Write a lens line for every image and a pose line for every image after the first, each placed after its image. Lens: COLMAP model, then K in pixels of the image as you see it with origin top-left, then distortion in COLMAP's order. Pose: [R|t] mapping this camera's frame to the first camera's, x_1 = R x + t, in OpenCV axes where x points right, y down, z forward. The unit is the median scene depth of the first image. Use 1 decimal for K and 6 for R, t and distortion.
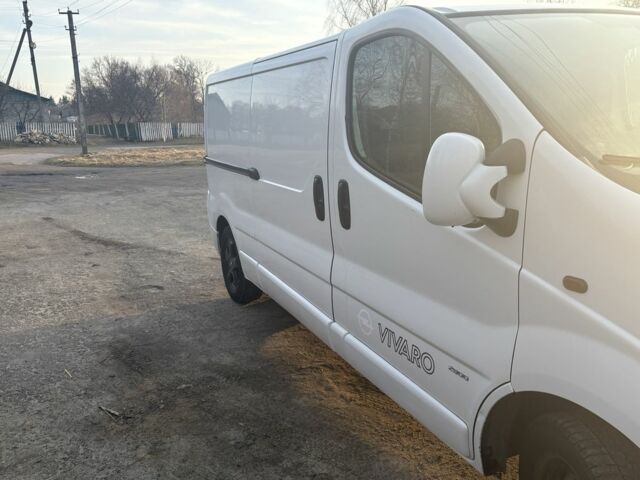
lens RADIAL K [[551.4, 0, 320.0], [0, 551.4, 240.0], [0, 0, 1]] dist [0.053618, -0.047068]
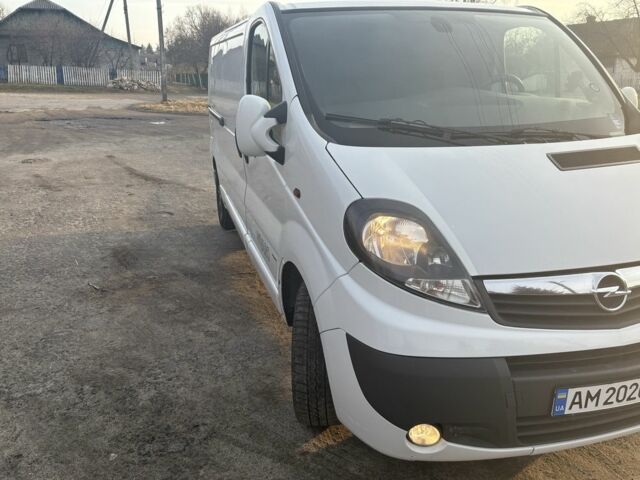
lens RADIAL K [[551.4, 0, 320.0], [0, 551.4, 240.0], [0, 0, 1]] dist [0.053618, -0.047068]
pose [[0.987651, 0.074439, -0.137854, 0.134330], [-0.063507, 0.994601, 0.082075, 0.014260], [0.143219, -0.072307, 0.987046, -0.107151]]
